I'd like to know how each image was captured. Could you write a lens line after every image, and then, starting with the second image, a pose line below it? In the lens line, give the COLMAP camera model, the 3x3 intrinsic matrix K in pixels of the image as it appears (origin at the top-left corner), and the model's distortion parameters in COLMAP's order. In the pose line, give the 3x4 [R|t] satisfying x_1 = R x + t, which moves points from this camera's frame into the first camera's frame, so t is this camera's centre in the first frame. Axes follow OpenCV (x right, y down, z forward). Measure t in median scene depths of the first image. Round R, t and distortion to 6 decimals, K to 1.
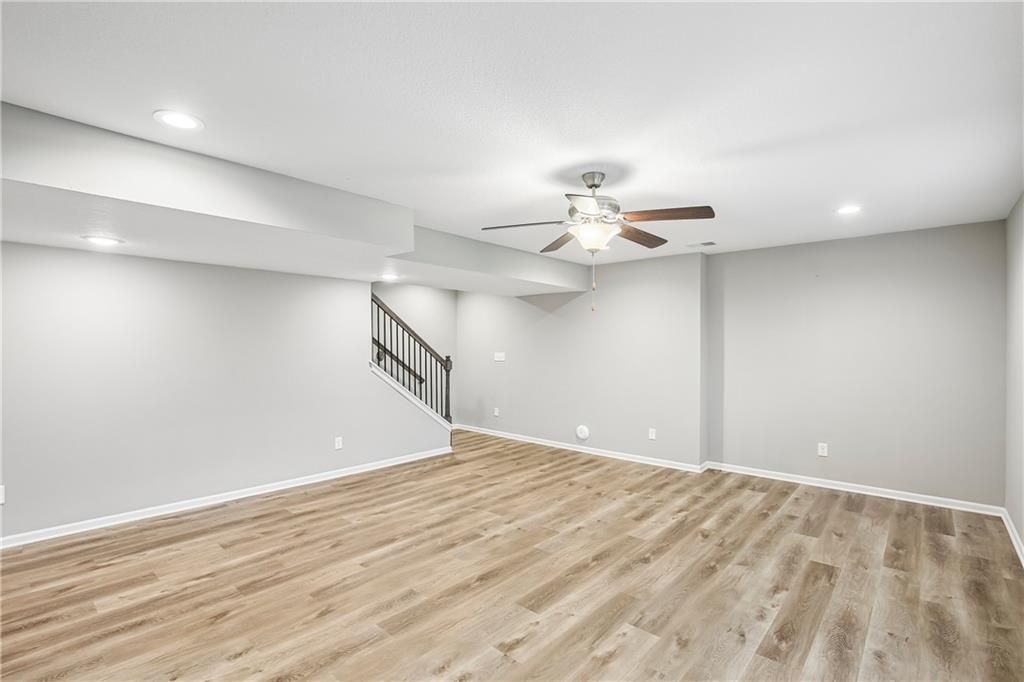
lens RADIAL K [[477.1, 0, 509.3], [0, 477.1, 343.2], [0, 0, 1]] dist [-0.017133, 0.004360]
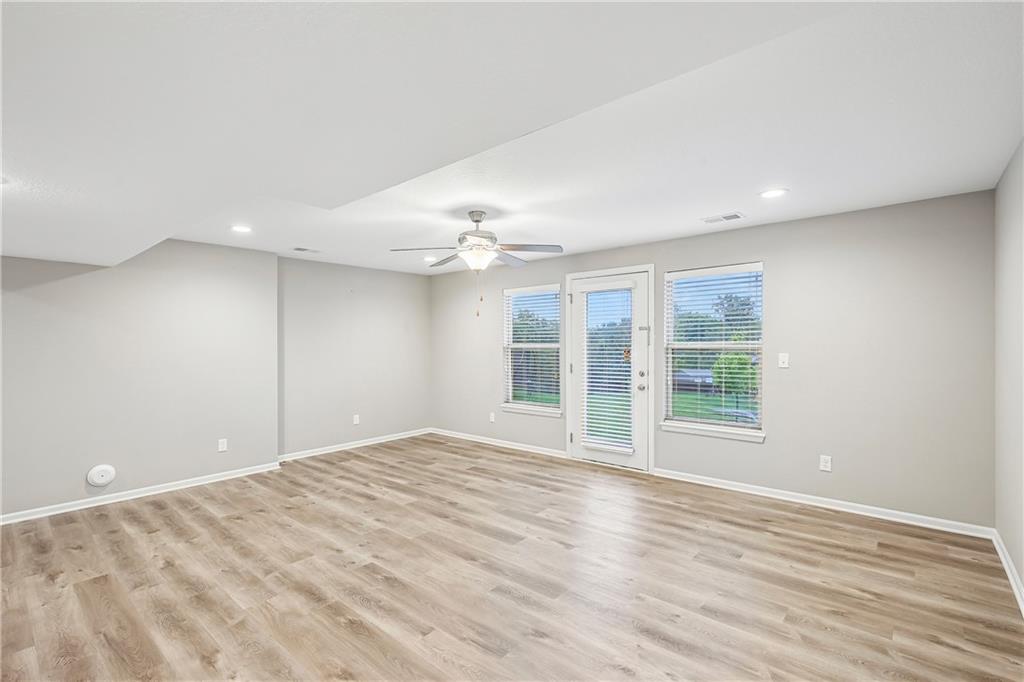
lens RADIAL K [[477.1, 0, 509.3], [0, 477.1, 339.8], [0, 0, 1]] dist [-0.017133, 0.004360]
pose [[-0.023392, 0.000808, 0.999726, -0.808194], [0.009393, 0.999956, -0.000589, 0.000409], [-0.999682, 0.009377, -0.023398, 0.666673]]
